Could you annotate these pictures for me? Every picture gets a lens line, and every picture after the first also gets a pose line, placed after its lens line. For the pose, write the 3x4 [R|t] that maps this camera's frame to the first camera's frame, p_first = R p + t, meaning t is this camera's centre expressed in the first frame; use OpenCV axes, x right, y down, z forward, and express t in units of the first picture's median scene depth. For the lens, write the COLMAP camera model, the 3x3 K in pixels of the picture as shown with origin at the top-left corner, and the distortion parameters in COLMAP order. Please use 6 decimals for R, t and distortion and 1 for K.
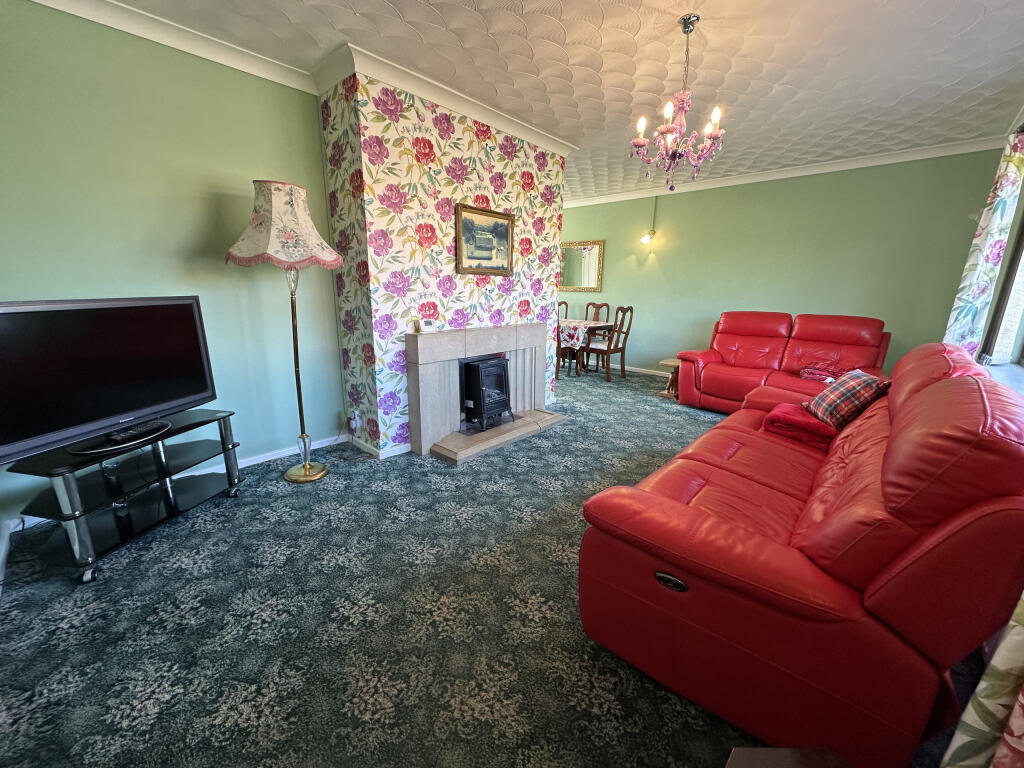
lens RADIAL K [[412.3, 0, 525.5], [0, 412.3, 391.2], [0, 0, 1]] dist [-0.031622, 0.000072]
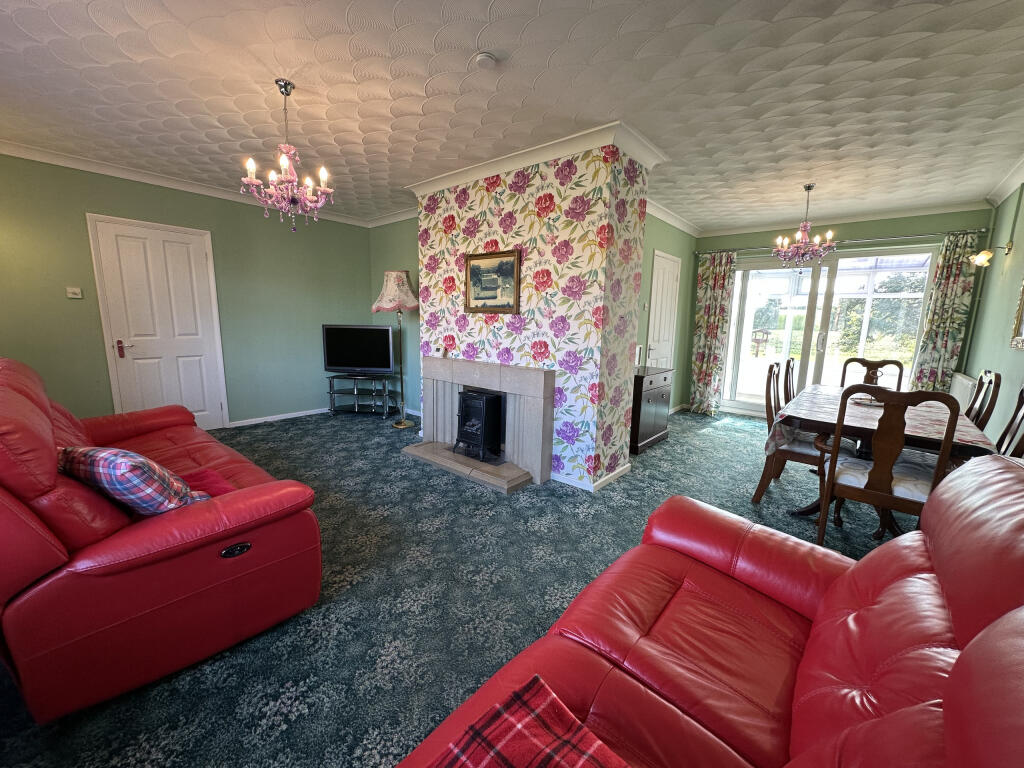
lens RADIAL K [[412.3, 0, 525.5], [0, 412.3, 391.2], [0, 0, 1]] dist [-0.031622, 0.000072]
pose [[0.023315, 0.145773, -0.989043, 0.995411], [-0.279695, 0.950757, 0.133537, -0.265672], [0.959806, 0.273518, 0.062939, 1.101780]]
